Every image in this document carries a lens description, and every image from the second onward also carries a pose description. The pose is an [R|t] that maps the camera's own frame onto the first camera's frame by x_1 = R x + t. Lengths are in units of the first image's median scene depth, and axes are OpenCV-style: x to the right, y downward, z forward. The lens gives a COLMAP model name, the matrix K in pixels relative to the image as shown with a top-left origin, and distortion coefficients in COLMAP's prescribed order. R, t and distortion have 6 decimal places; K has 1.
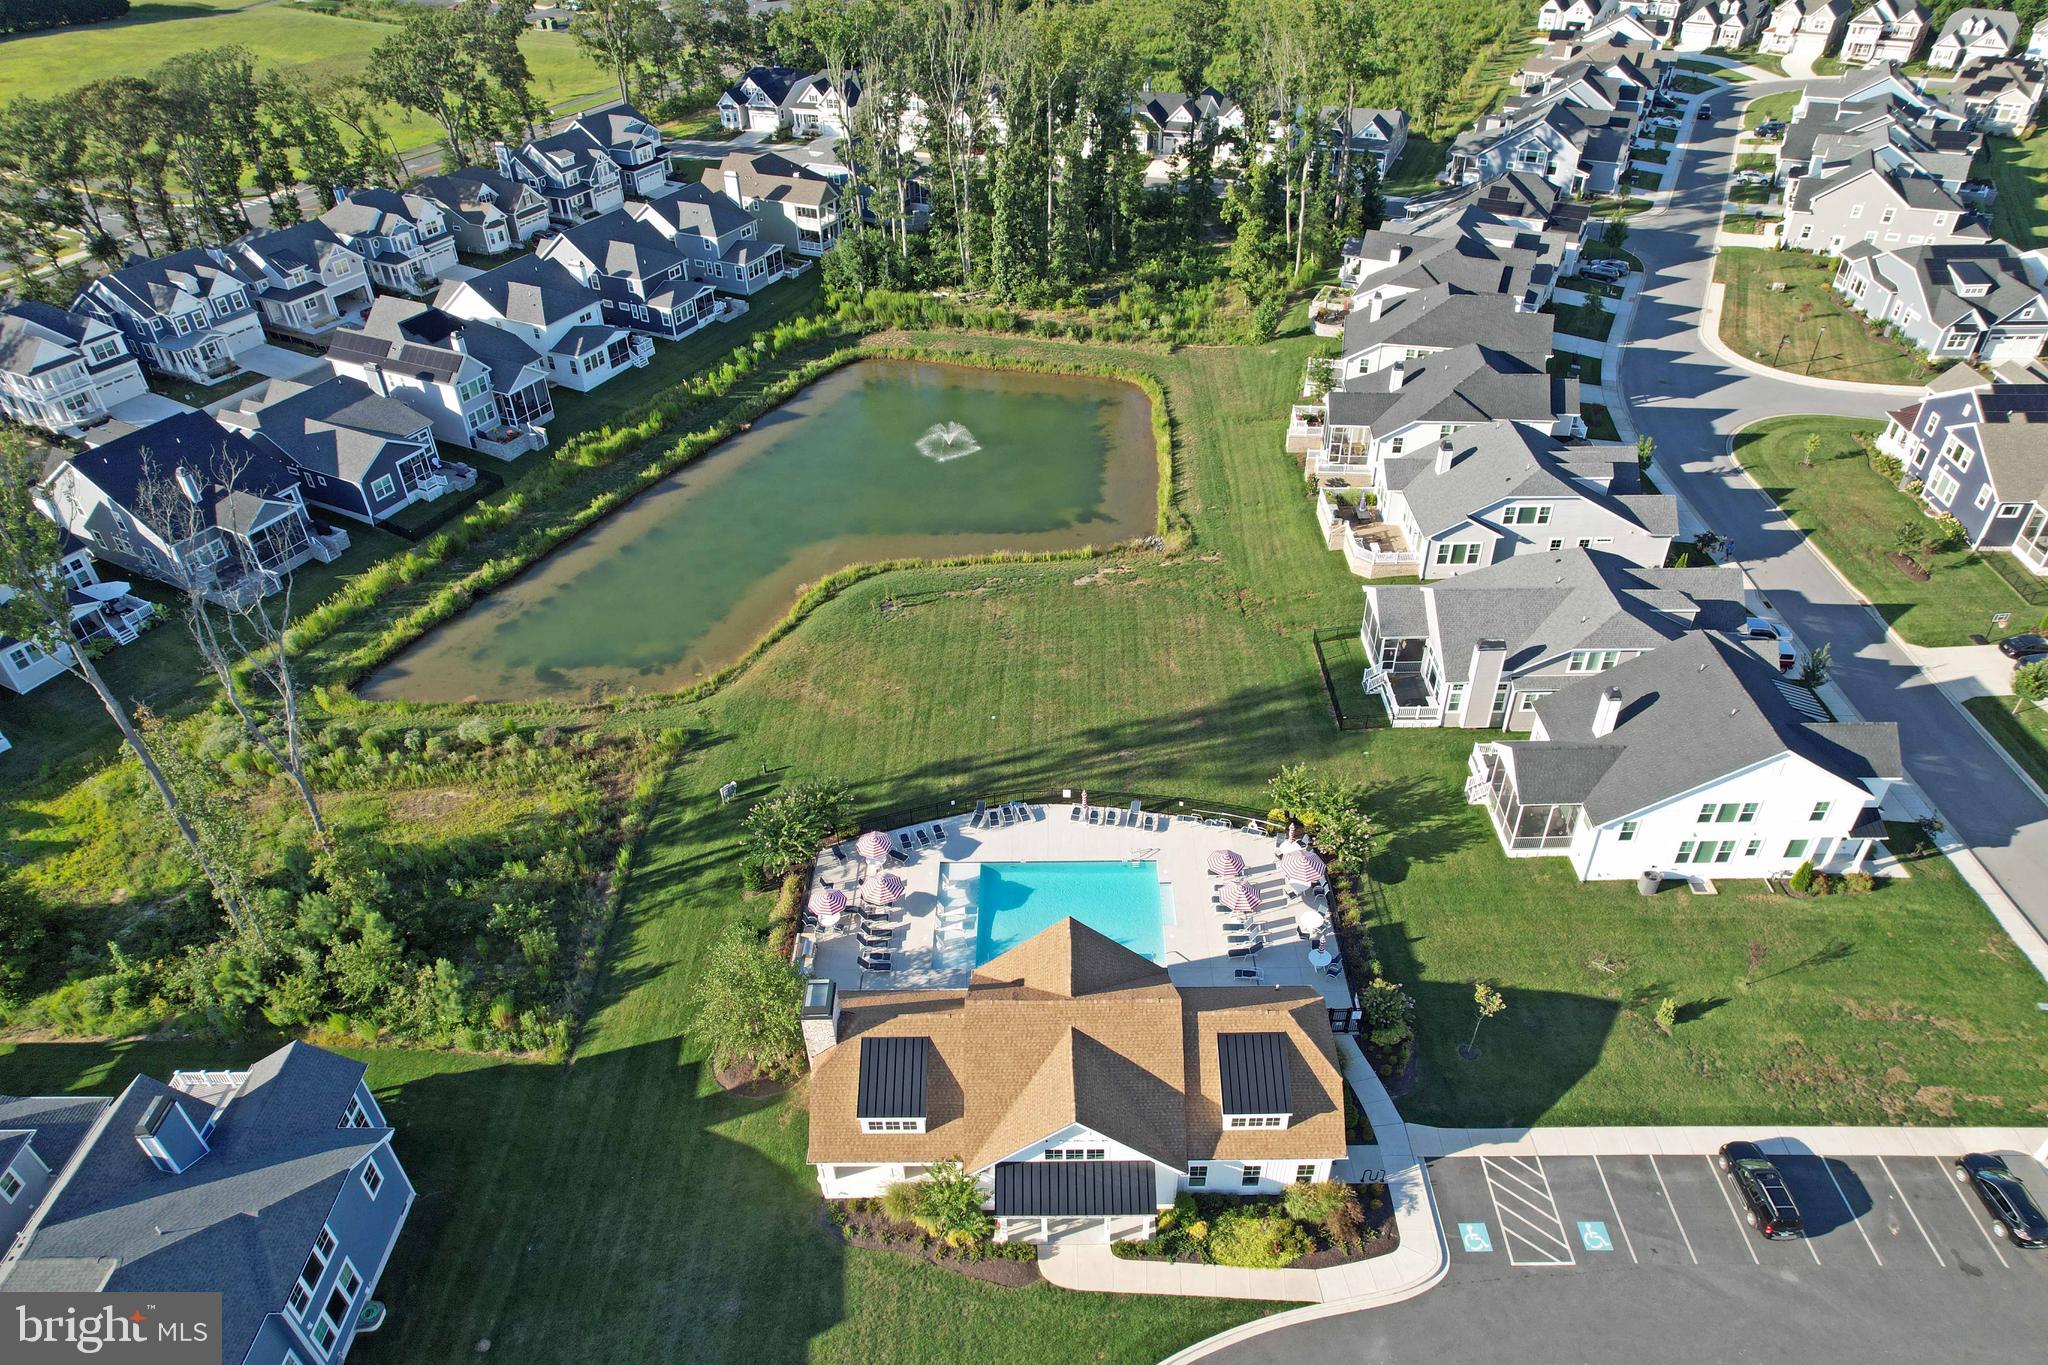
lens RADIAL K [[1288.9, 0, 1024.0], [0, 1288.9, 682.5], [0, 0, 1]] dist [-0.049902, 0.036446]
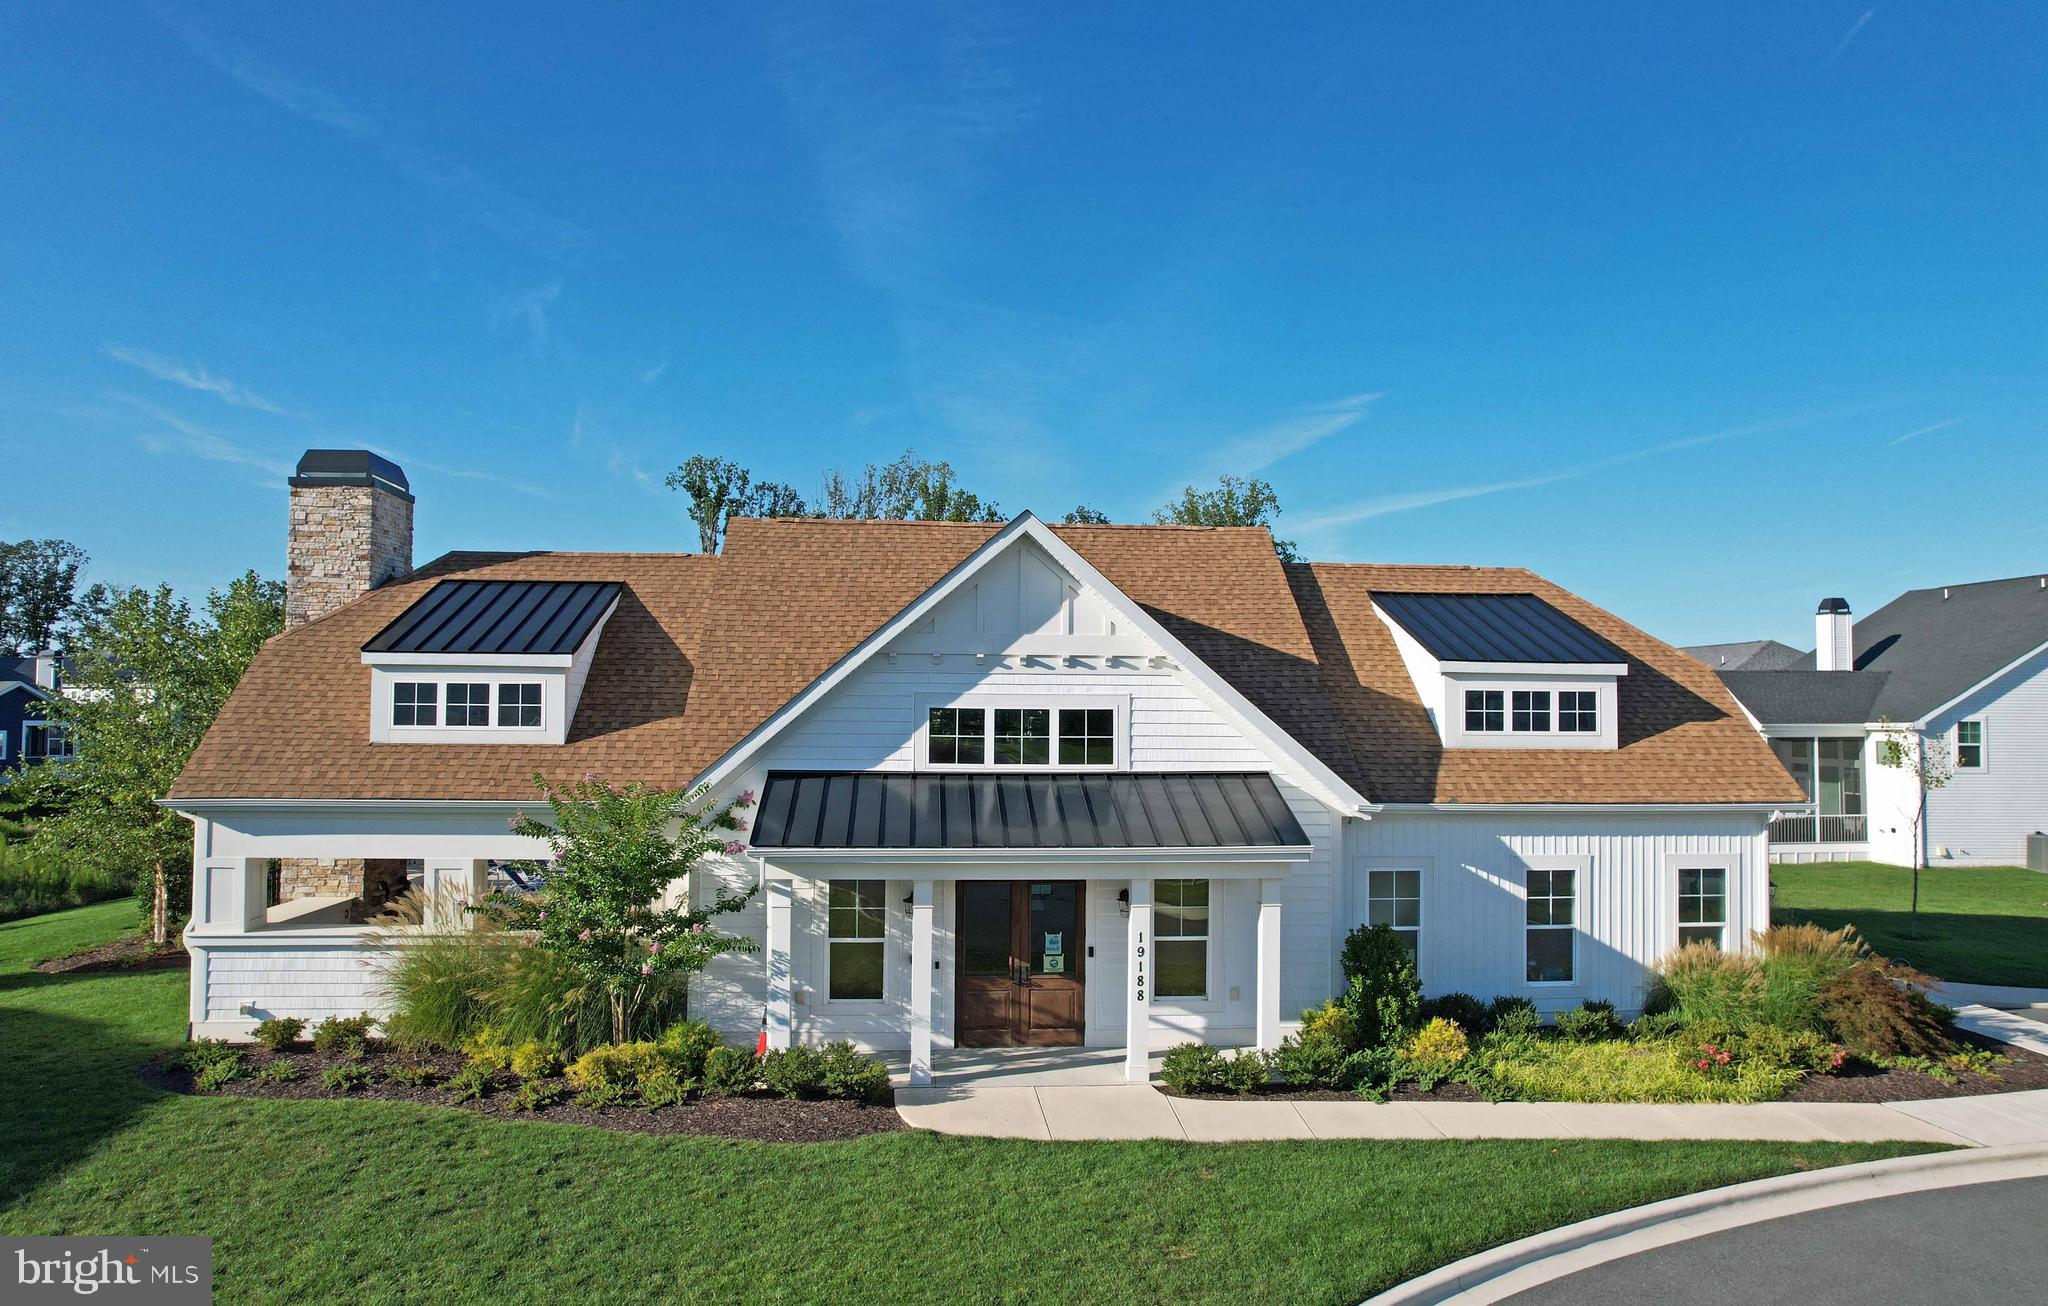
lens RADIAL K [[1336.7, 0, 1023.7], [0, 1336.7, 681.5], [0, 0, 1]] dist [-0.078550, 0.066446]
pose [[0.995918, 0.031906, 0.084437, 0.008298], [0.026768, 0.788968, -0.613850, 0.414601], [-0.086203, 0.613605, 0.784894, 0.539129]]
